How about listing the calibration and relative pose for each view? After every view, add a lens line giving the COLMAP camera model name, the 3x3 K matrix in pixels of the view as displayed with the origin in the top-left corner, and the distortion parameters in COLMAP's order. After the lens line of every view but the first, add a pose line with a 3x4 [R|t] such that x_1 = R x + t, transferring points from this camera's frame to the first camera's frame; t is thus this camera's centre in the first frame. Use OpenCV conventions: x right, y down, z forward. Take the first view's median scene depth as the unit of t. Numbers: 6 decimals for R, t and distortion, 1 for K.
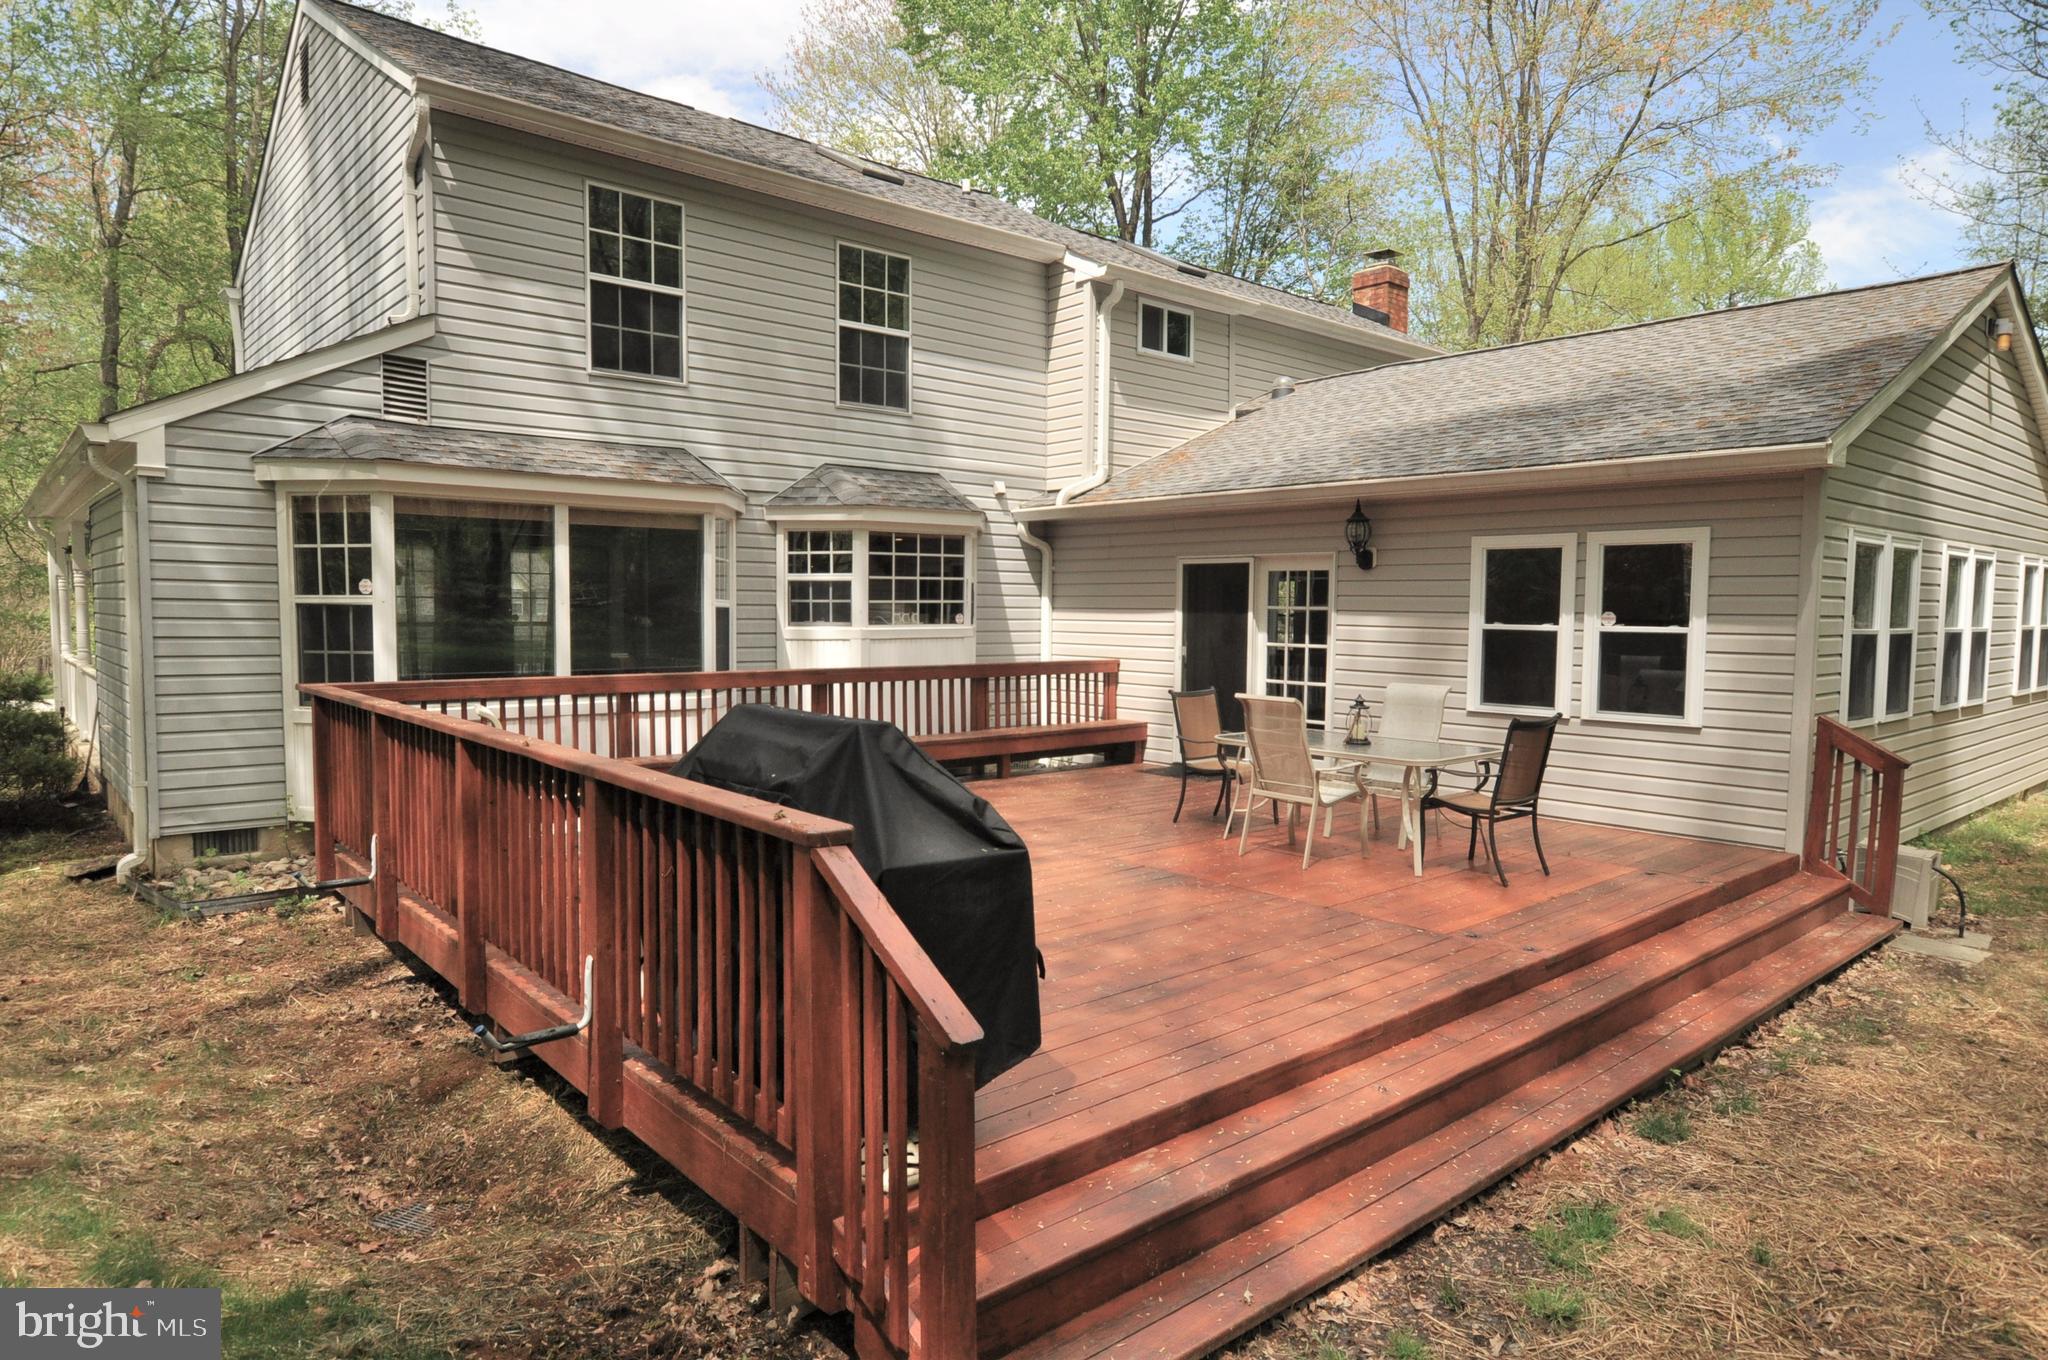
lens RADIAL K [[1223.1, 0, 1024.0], [0, 1223.1, 680.0], [0, 0, 1]] dist [-0.006441, -0.000551]
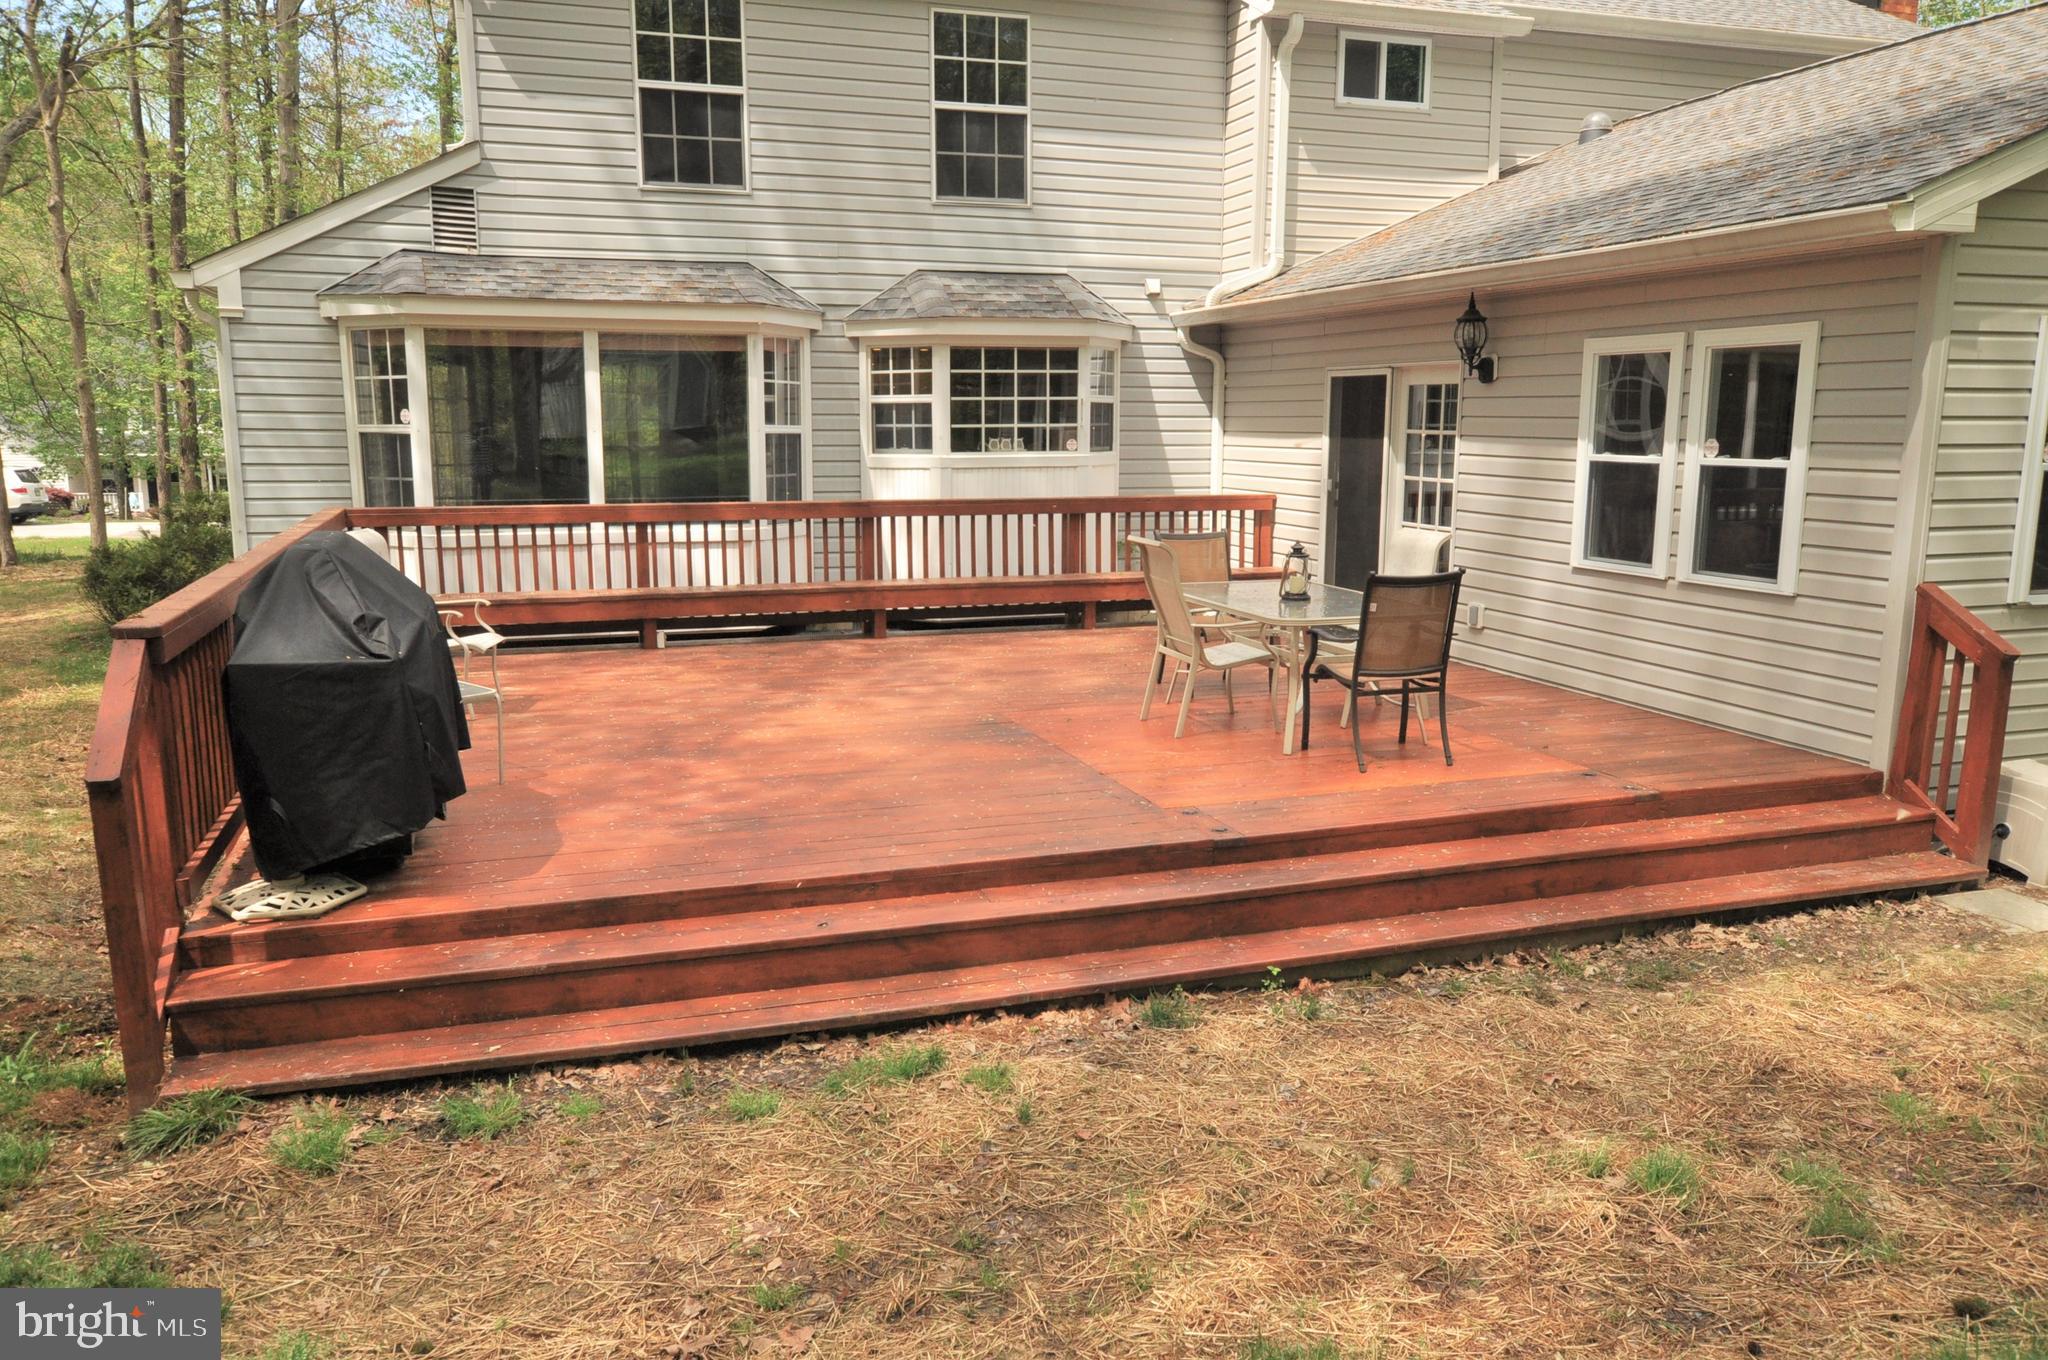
lens RADIAL K [[1541.3, 0, 1024.0], [0, 1541.3, 680.0], [0, 0, 1]] dist [-0.005404, 0.039208]
pose [[0.925452, 0.057483, -0.374478, 0.365762], [-0.017296, 0.993803, 0.109806, -0.004207], [0.378469, -0.095143, 0.920711, -0.038178]]
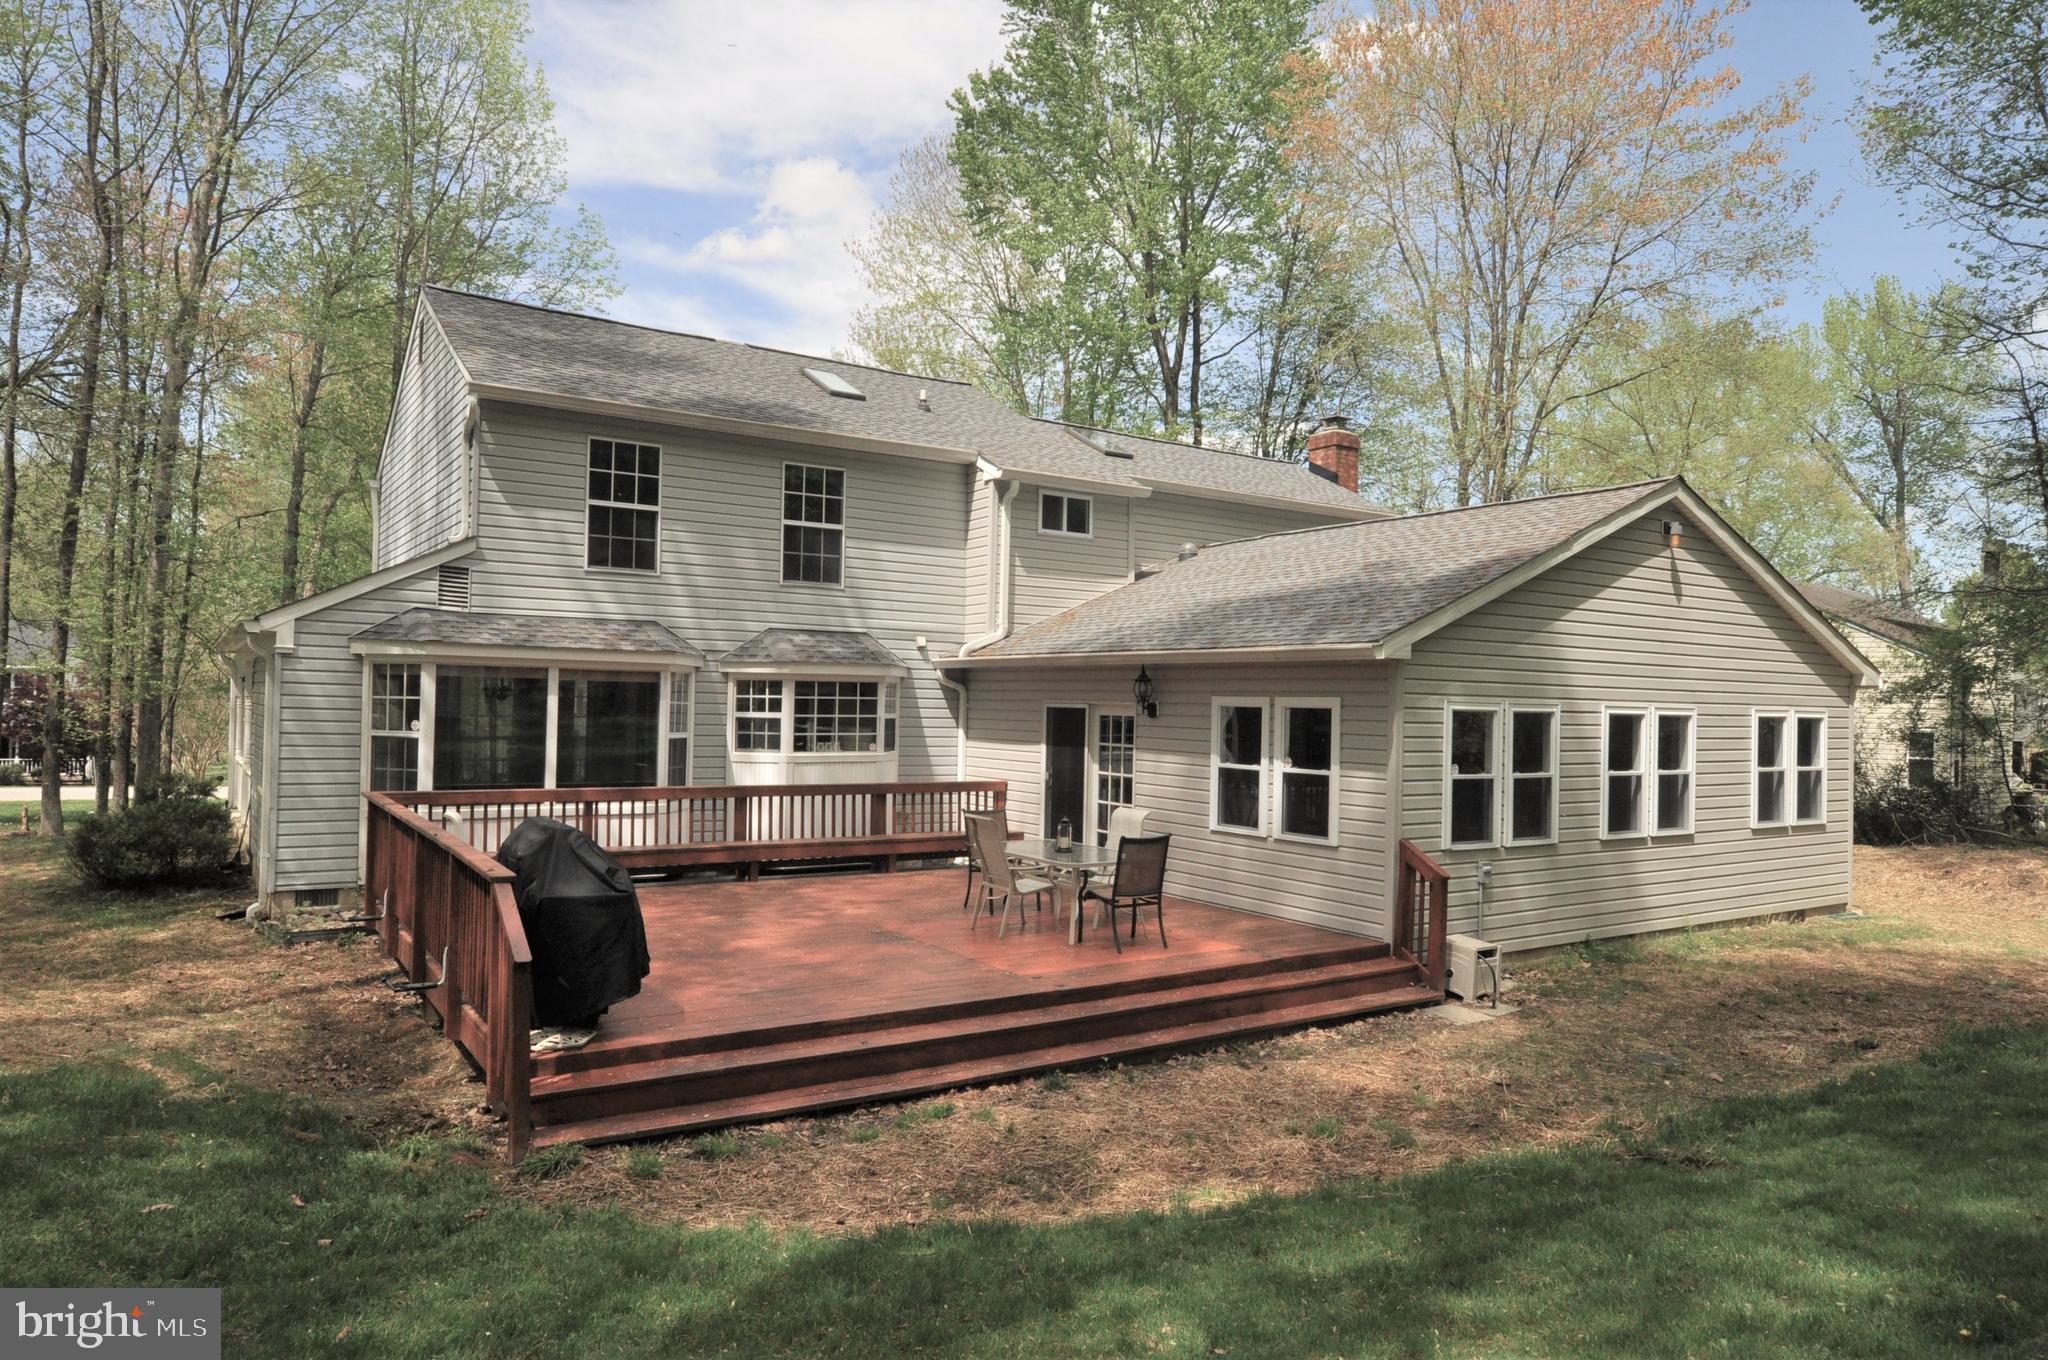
lens RADIAL K [[1282.9, 0, 1024.0], [0, 1282.9, 680.0], [0, 0, 1]] dist [-0.007178, 0.000965]
pose [[0.991511, 0.010410, -0.129602, 0.303473], [-0.020681, 0.996727, -0.078157, -0.020025], [0.128365, 0.080173, 0.988481, -0.342000]]
